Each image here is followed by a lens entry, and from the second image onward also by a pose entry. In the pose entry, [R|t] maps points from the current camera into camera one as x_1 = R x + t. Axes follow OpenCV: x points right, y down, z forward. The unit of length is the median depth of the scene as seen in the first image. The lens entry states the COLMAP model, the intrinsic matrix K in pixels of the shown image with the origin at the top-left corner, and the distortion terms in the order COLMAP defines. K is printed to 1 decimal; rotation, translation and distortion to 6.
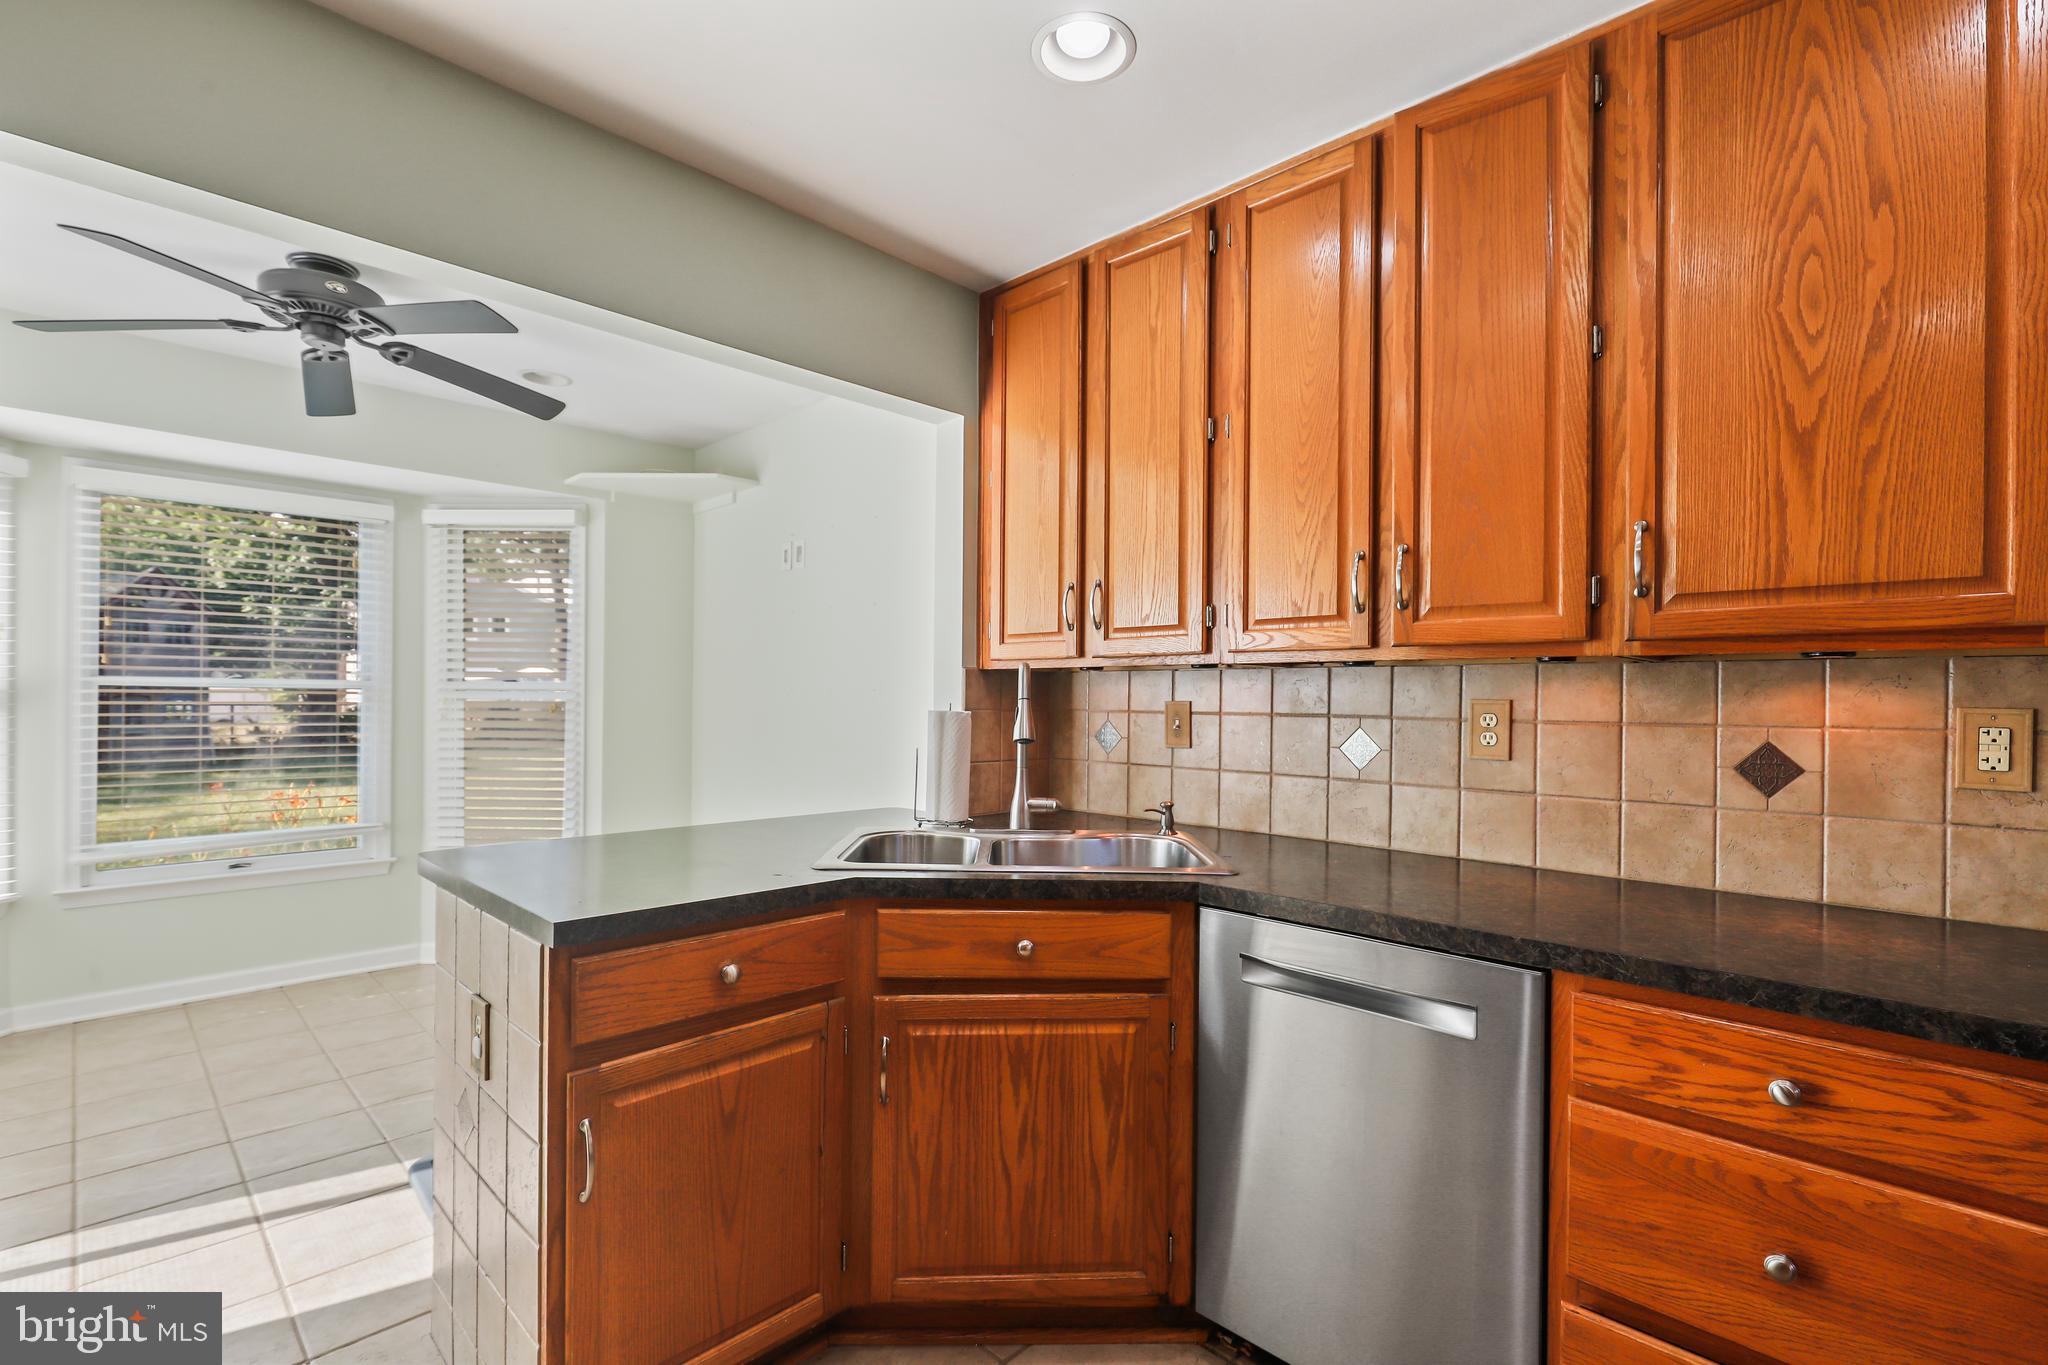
lens RADIAL K [[937.1, 0, 1022.6], [0, 937.1, 696.7], [0, 0, 1]] dist [0.002265, 0.000999]
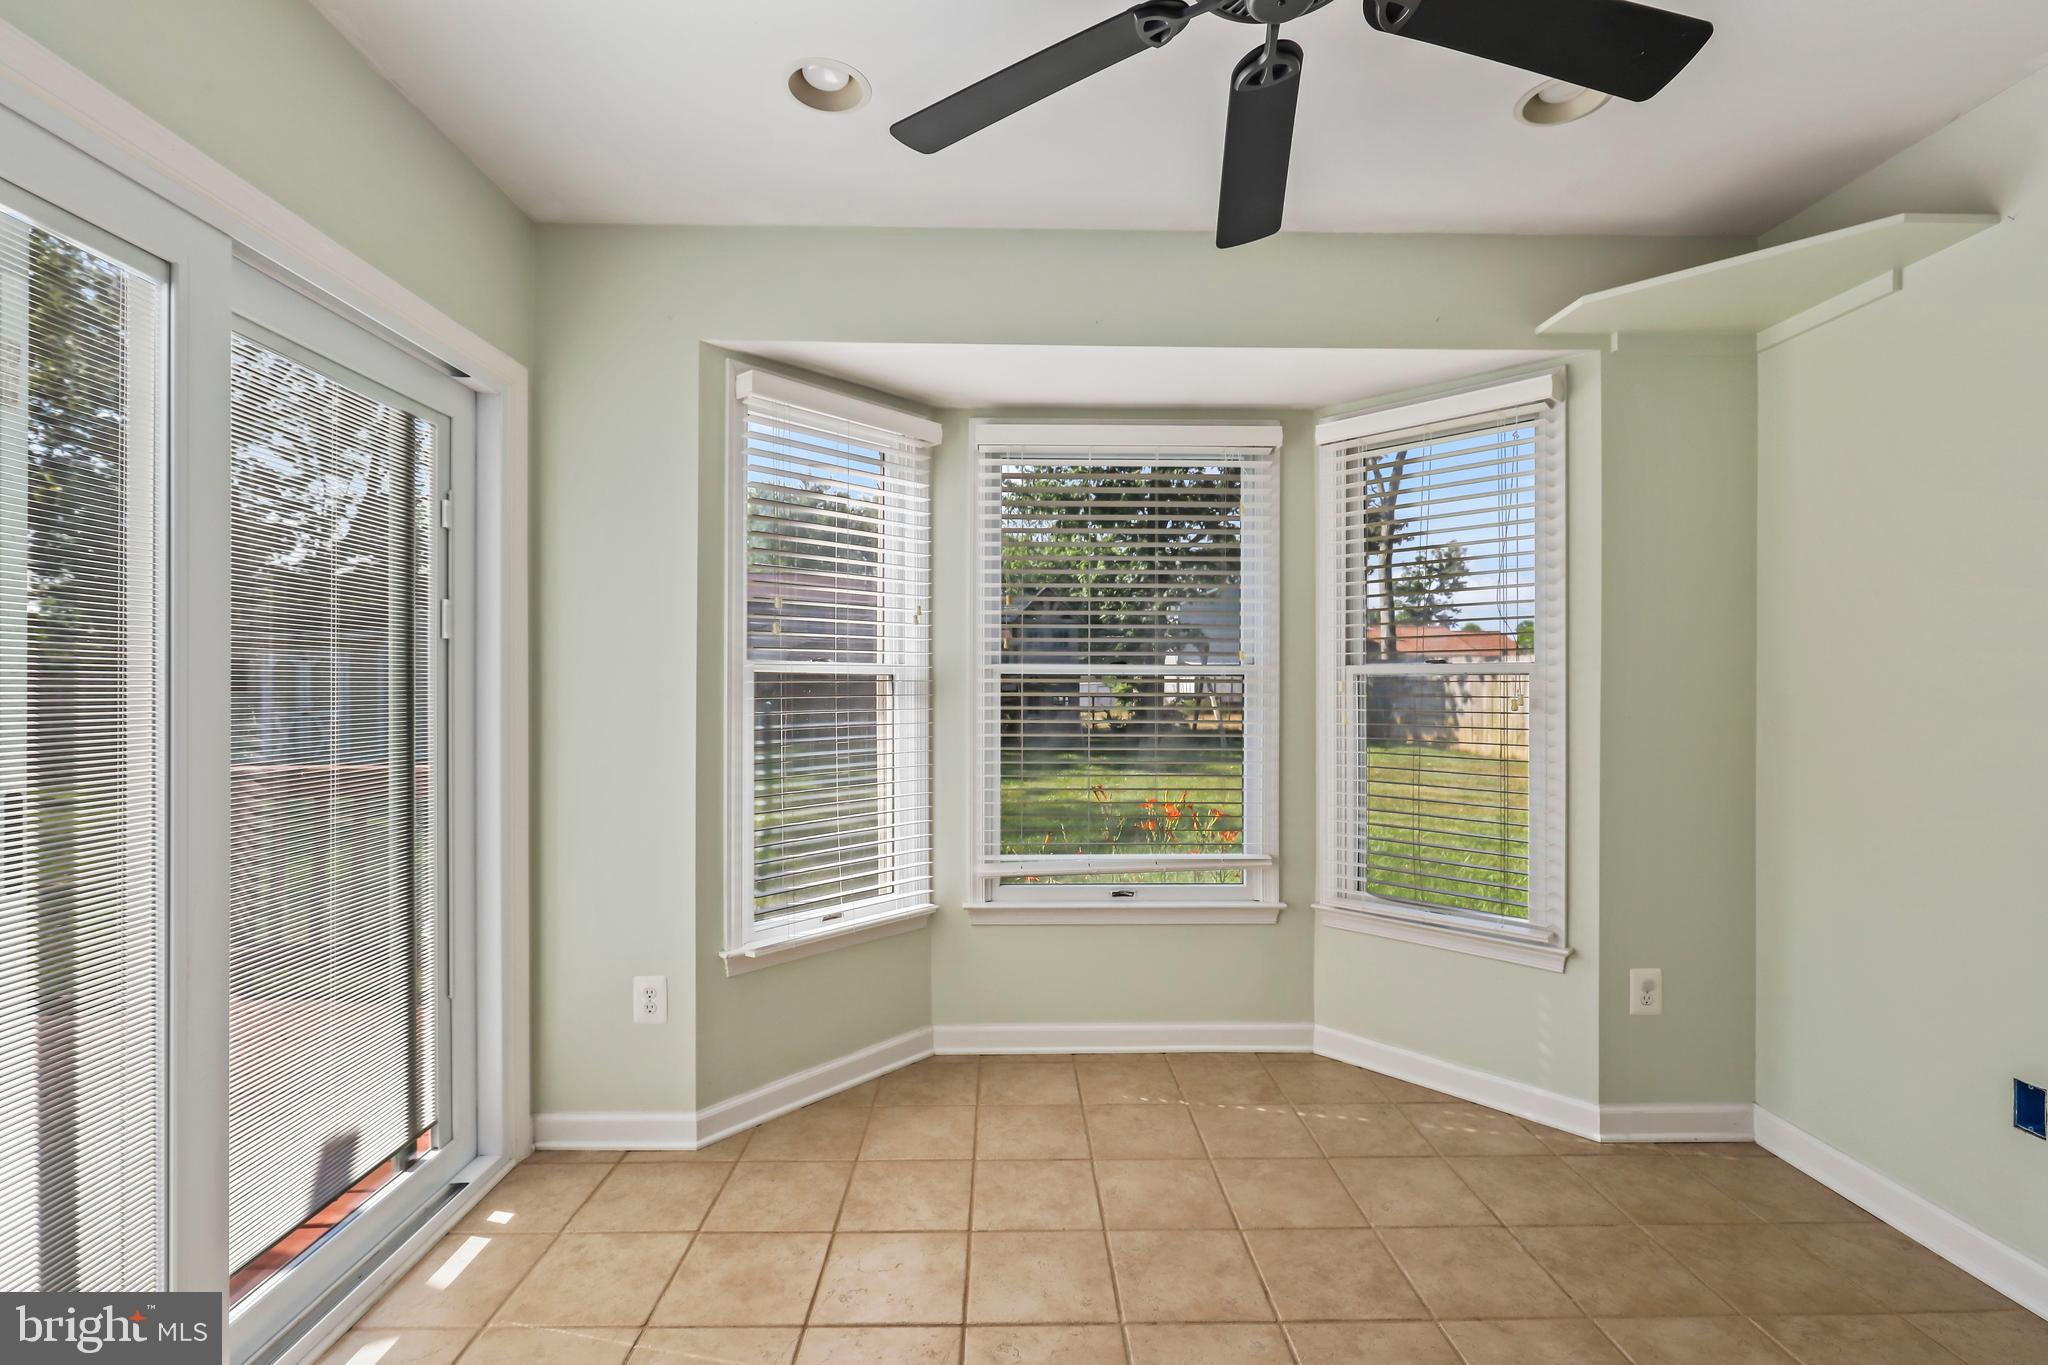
lens RADIAL K [[937.1, 0, 1022.6], [0, 937.1, 696.7], [0, 0, 1]] dist [0.002265, 0.000999]
pose [[0.716478, 0.001307, -0.697609, -0.308154], [0.004557, 0.999968, 0.006553, 0.003227], [0.697595, -0.007874, 0.716449, 0.335987]]
